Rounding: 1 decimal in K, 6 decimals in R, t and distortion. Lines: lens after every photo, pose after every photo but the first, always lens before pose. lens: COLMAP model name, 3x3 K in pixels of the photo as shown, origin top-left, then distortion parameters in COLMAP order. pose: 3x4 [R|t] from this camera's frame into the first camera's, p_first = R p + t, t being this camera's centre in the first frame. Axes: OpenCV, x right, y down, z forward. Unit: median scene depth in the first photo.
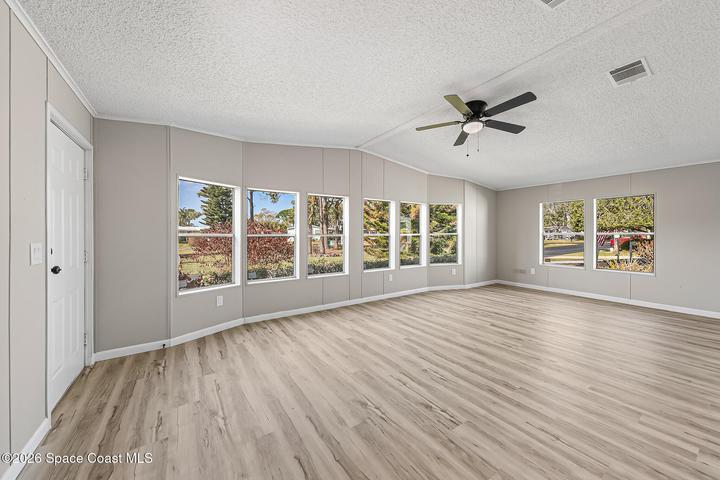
lens RADIAL K [[268.1, 0, 379.1], [0, 268.1, 232.4], [0, 0, 1]] dist [0.001561, 0.000132]
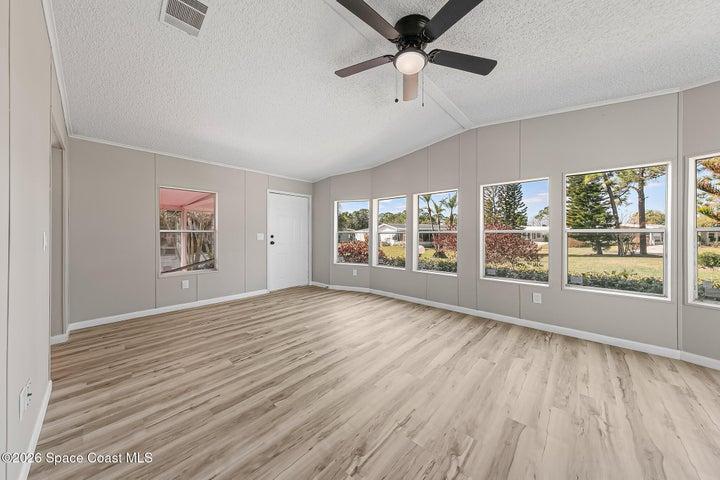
lens RADIAL K [[252.0, 0, 352.2], [0, 252.0, 234.3], [0, 0, 1]] dist [0.007042, -0.000131]
pose [[0.166852, 0.000432, -0.985982, 1.088340], [0.002122, 0.999997, 0.000798, 0.030695], [0.985980, -0.002225, 0.166851, 0.892775]]
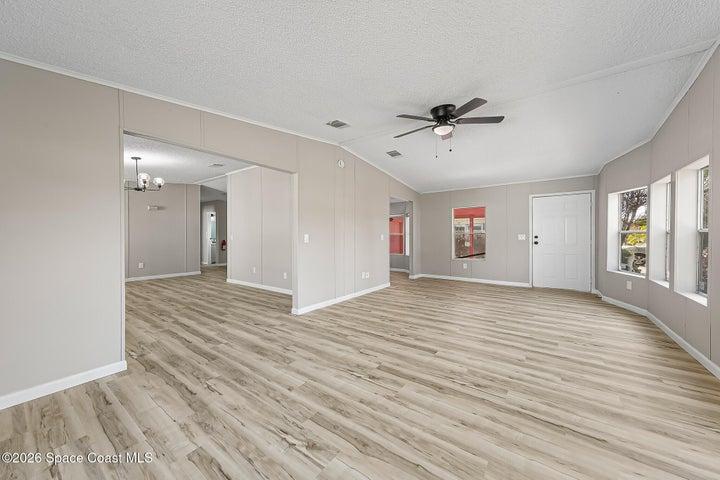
lens RADIAL K [[252.0, 0, 356.8], [0, 252.0, 239.5], [0, 0, 1]] dist [0.007042, -0.000131]
pose [[-0.965285, 0.006164, -0.261126, 1.095237], [0.004019, 0.999954, 0.008749, 0.042102], [0.261168, 0.007395, -0.965265, 2.187629]]
